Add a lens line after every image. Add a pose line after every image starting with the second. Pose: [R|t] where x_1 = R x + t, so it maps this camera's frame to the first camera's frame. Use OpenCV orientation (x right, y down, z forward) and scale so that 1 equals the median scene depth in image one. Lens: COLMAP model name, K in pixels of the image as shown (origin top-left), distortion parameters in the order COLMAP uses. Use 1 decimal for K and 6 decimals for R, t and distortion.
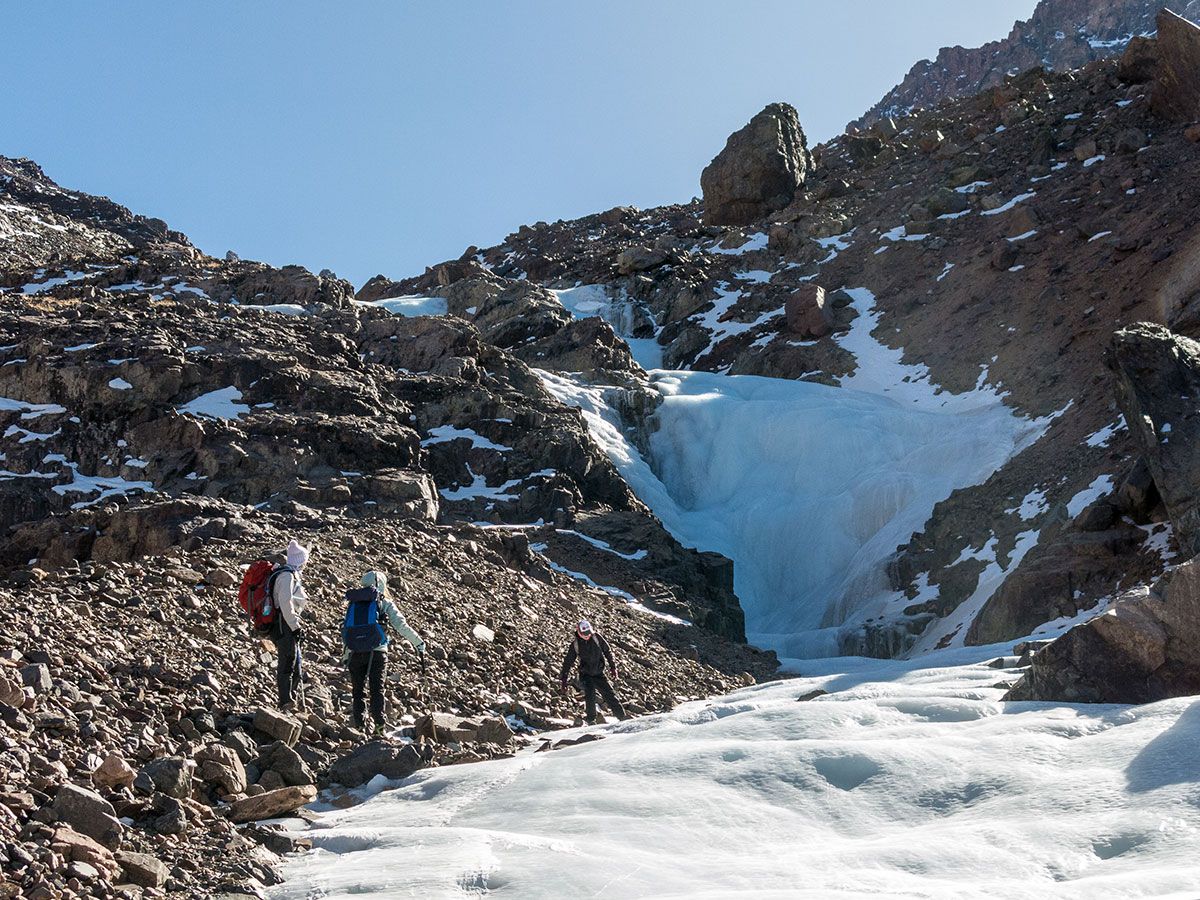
lens RADIAL K [[3893.5, 0, 600.0], [0, 3893.5, 450.0], [0, 0, 1]] dist [0.069894, 1.118064]
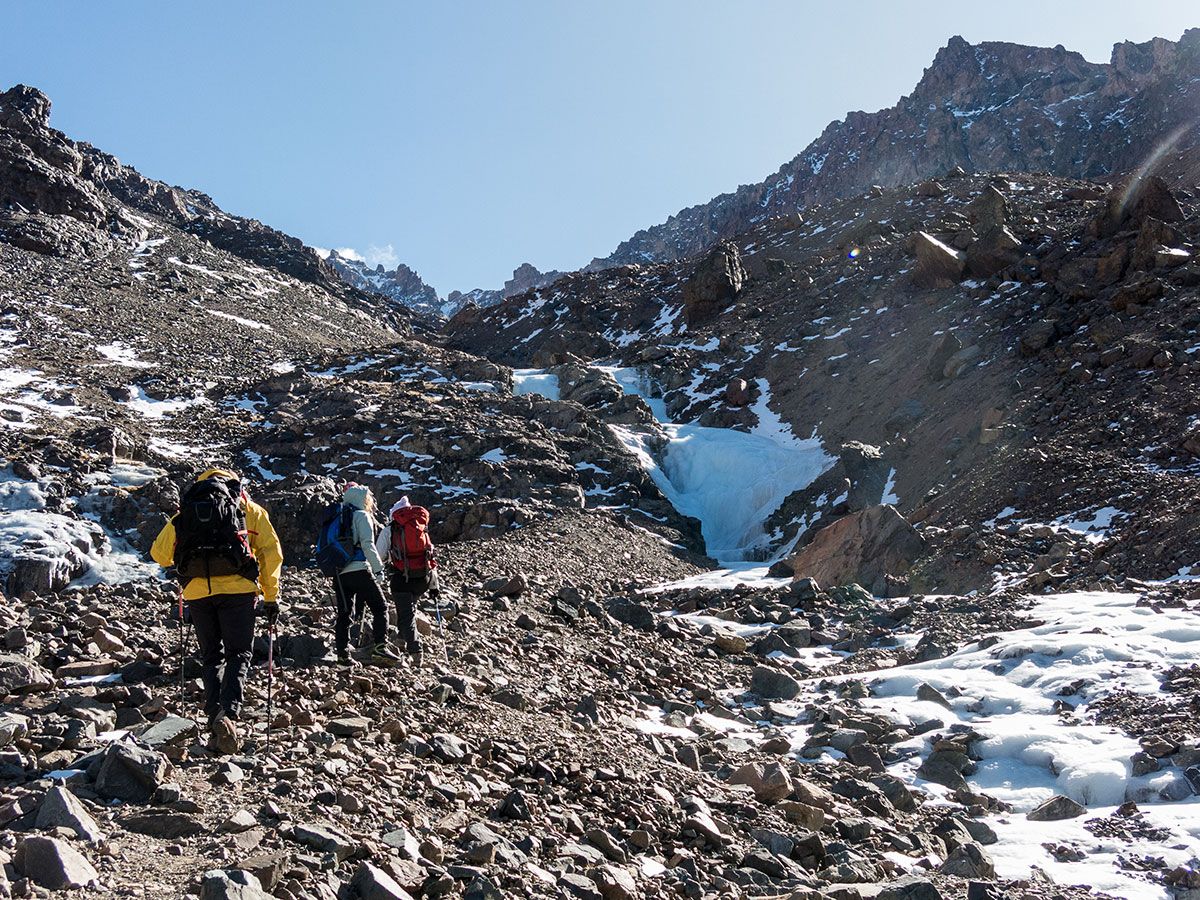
lens RADIAL K [[3893.5, 0, 600.0], [0, 3893.5, 450.0], [0, 0, 1]] dist [0.069894, 1.118064]
pose [[0.999870, 0.011416, 0.011352, -0.047958], [-0.011764, 0.999448, 0.031072, -0.075627], [-0.010991, -0.031201, 0.999453, -1.199818]]
